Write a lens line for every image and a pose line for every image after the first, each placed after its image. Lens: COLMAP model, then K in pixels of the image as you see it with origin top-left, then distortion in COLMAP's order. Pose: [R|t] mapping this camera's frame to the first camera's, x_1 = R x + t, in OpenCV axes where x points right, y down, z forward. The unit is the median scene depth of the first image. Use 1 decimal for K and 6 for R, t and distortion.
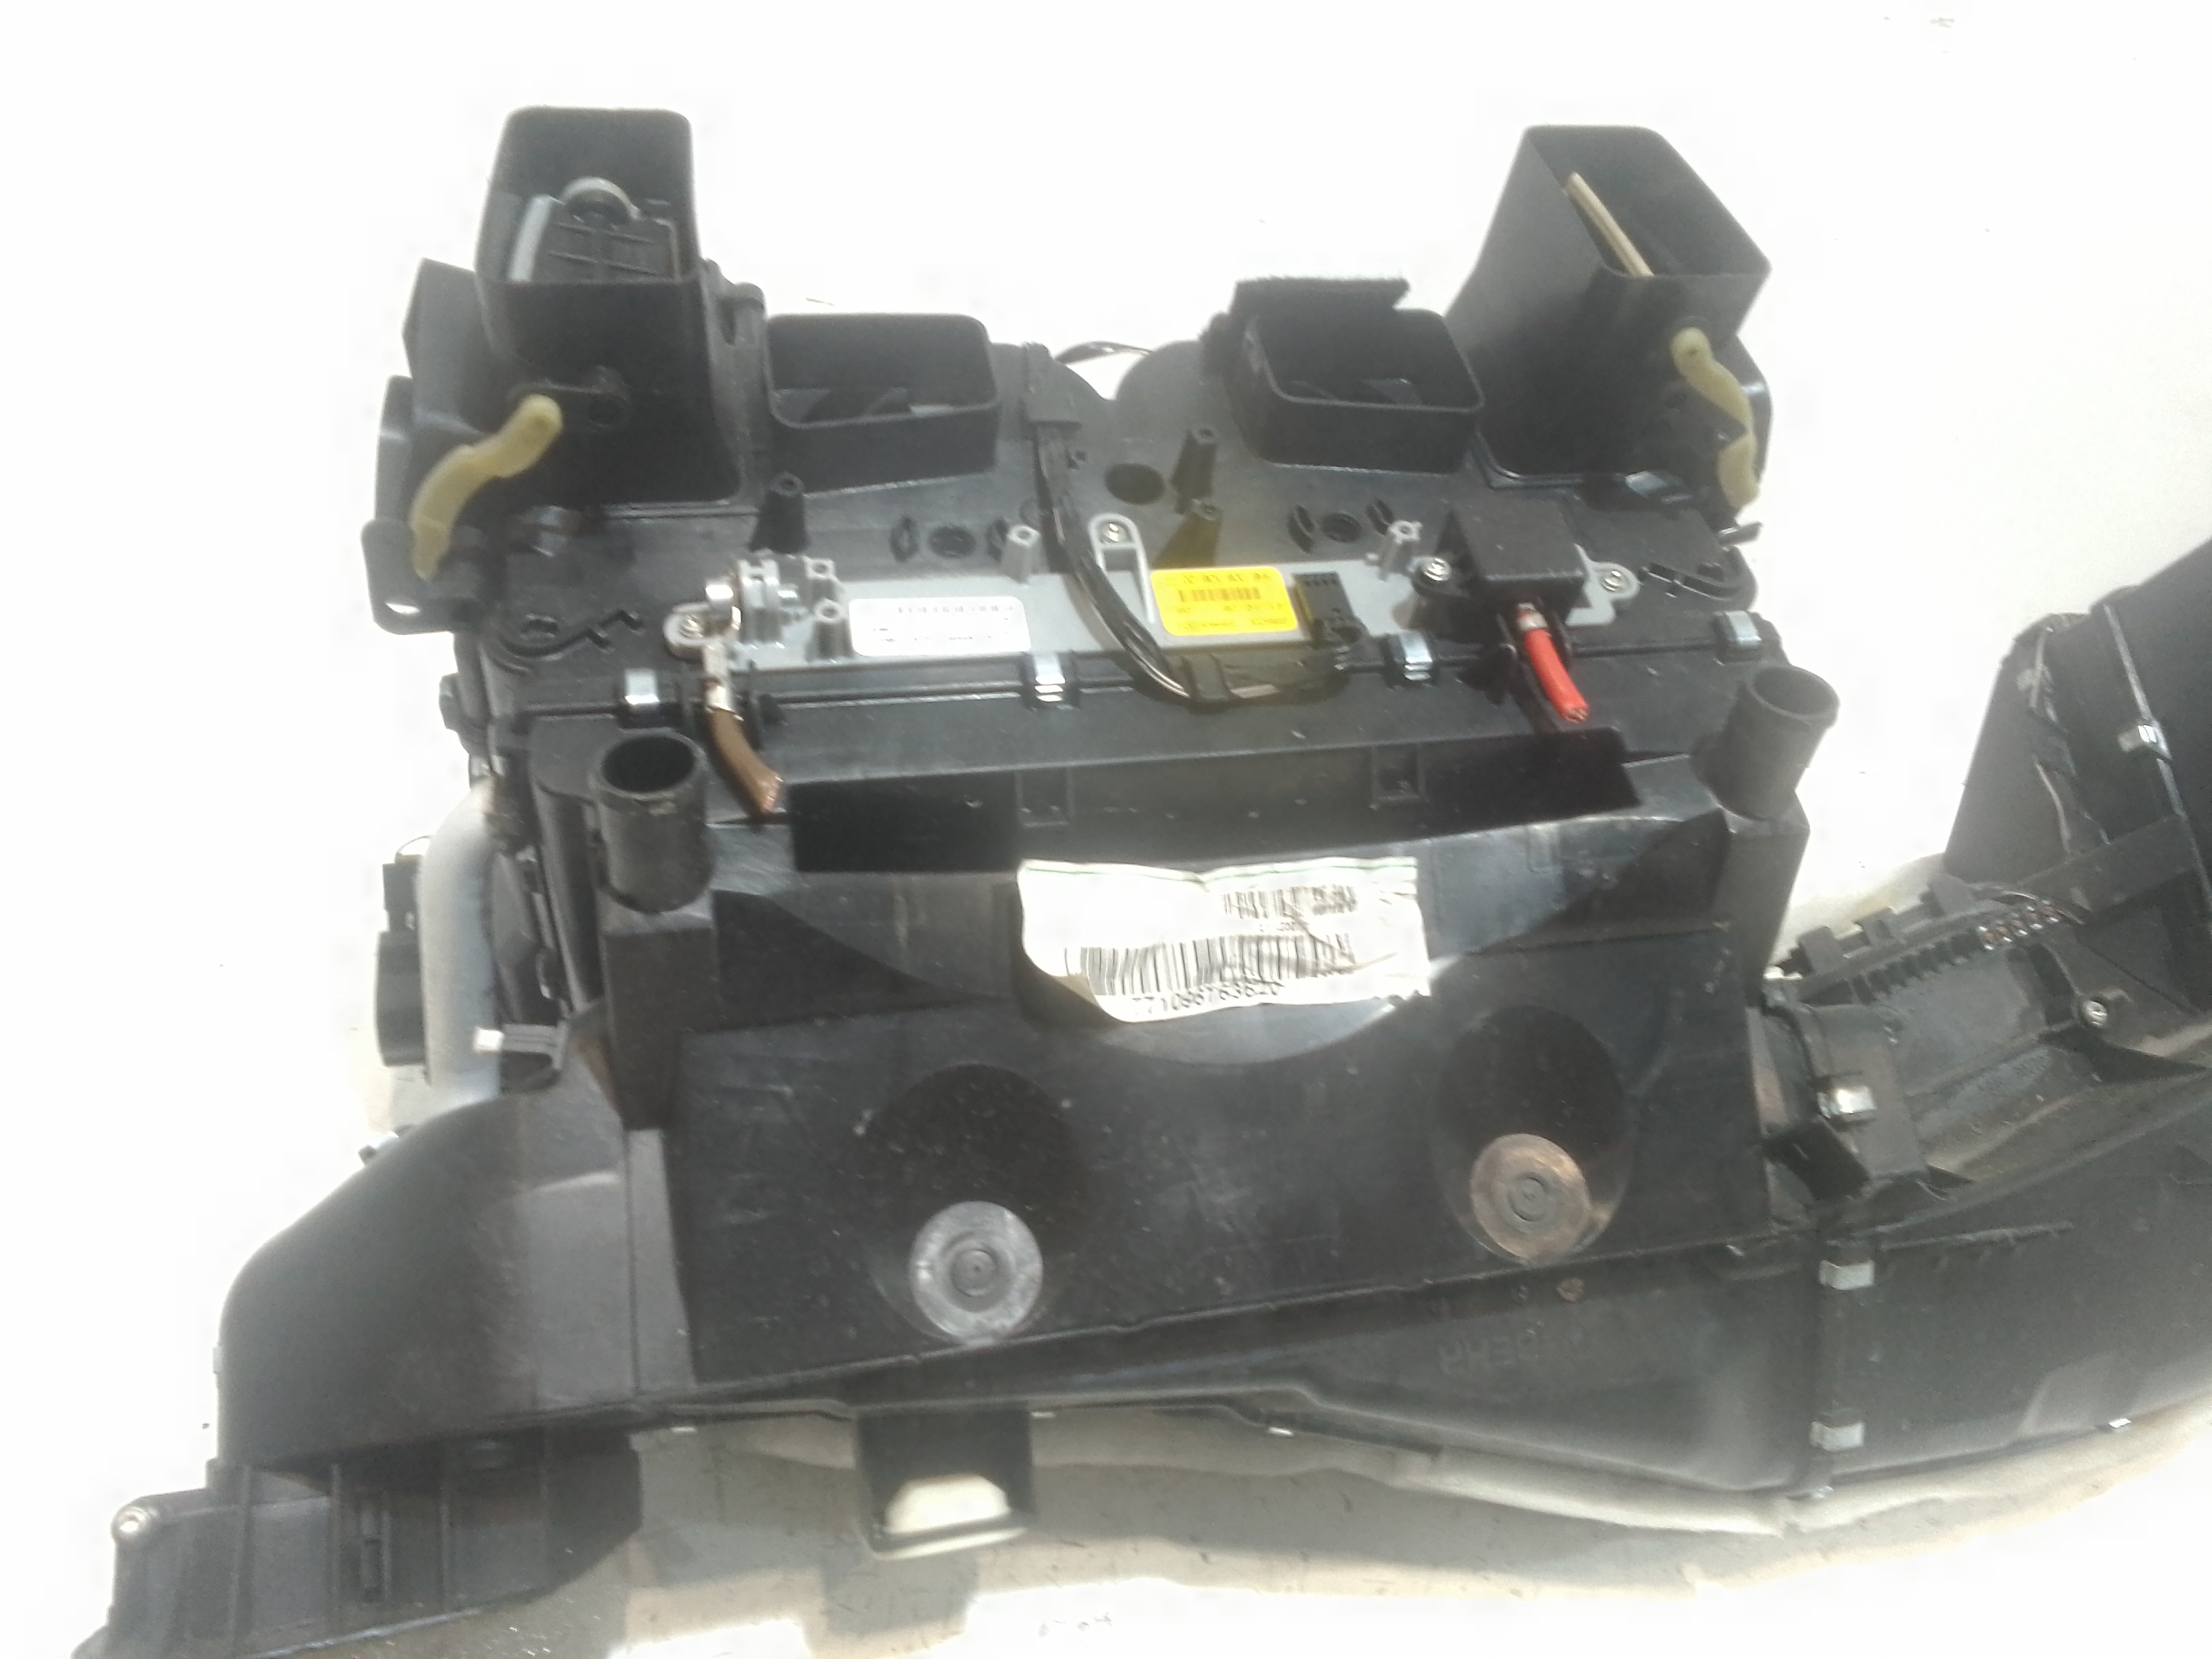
lens RADIAL K [[1718.7, 0, 1115.3], [0, 1718.7, 830.2], [0, 0, 1]] dist [0.058619, -0.095124]
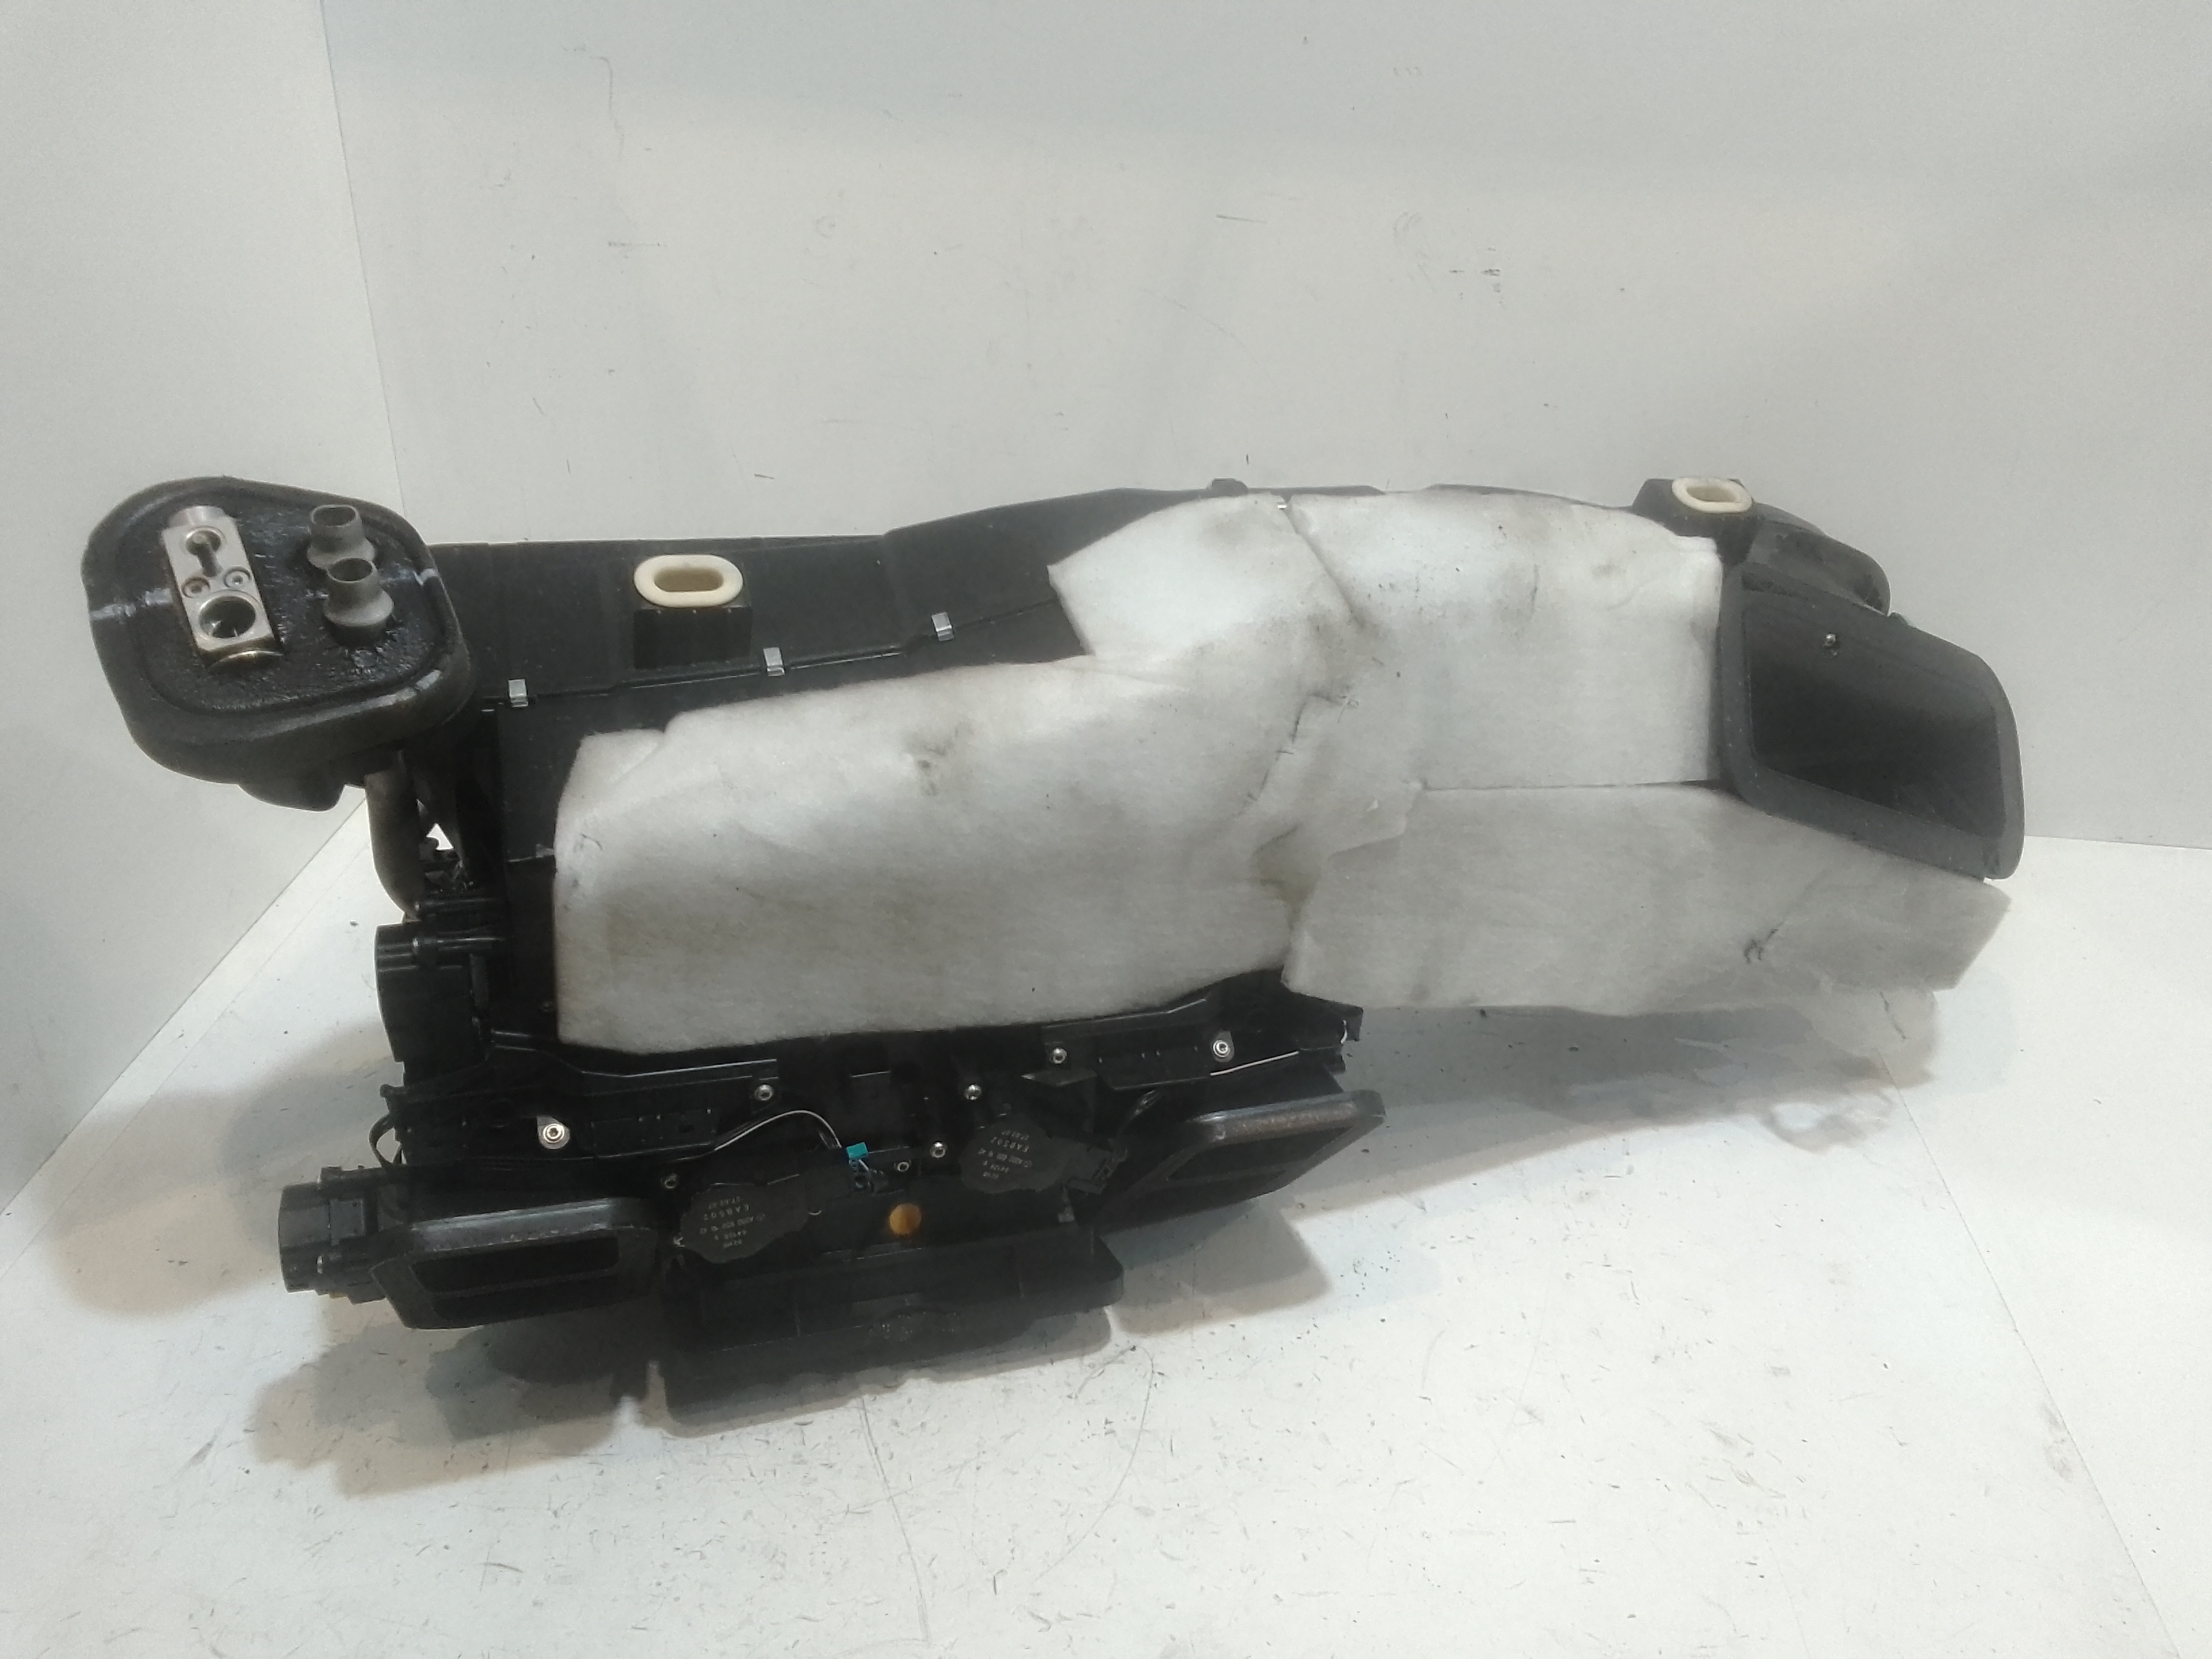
lens RADIAL K [[1718.7, 0, 1111.4], [0, 1718.7, 835.5], [0, 0, 1]] dist [0.058619, -0.095124]
pose [[0.999568, -0.028996, -0.004805, 0.224697], [0.028306, 0.993721, -0.108244, 0.294739], [0.007914, 0.108062, 0.994113, -0.754588]]
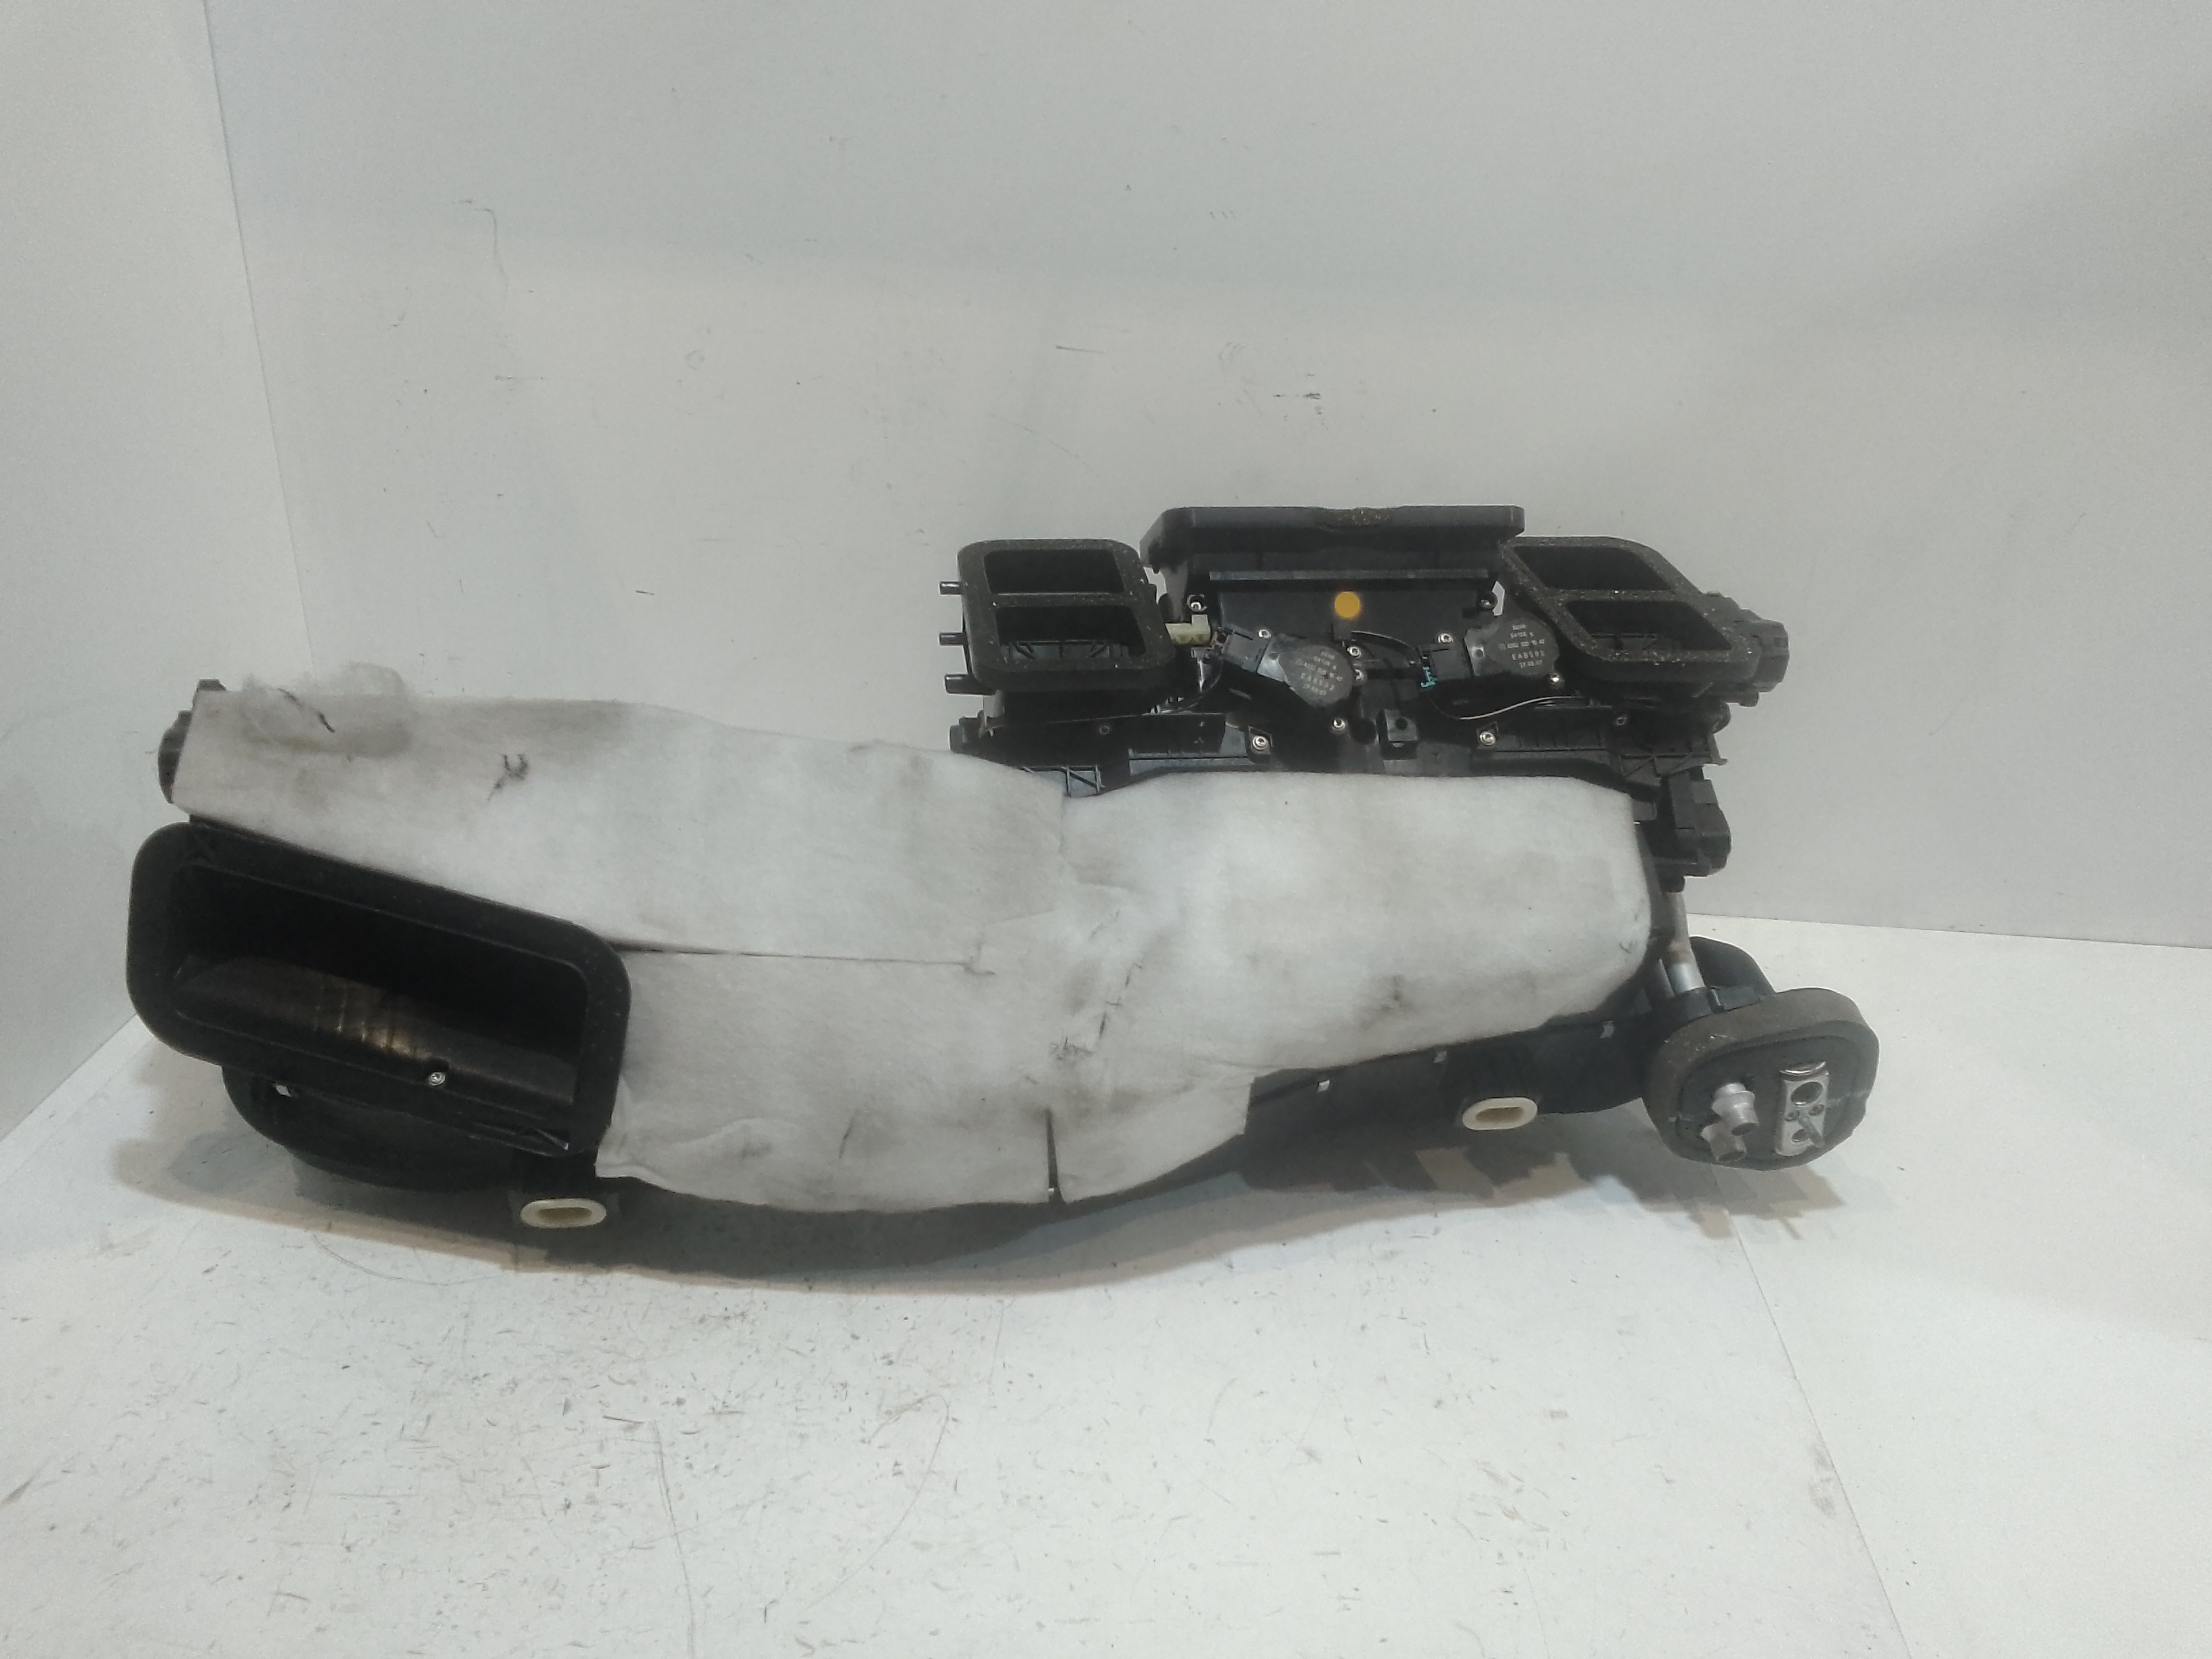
lens RADIAL K [[1718.7, 0, 1094.7], [0, 1718.7, 826.7], [0, 0, 1]] dist [0.058619, -0.095124]
pose [[0.999275, -0.037866, -0.003837, 0.430848], [0.036357, 0.979519, -0.198044, 0.405816], [0.011258, 0.197761, 0.980186, -0.854480]]
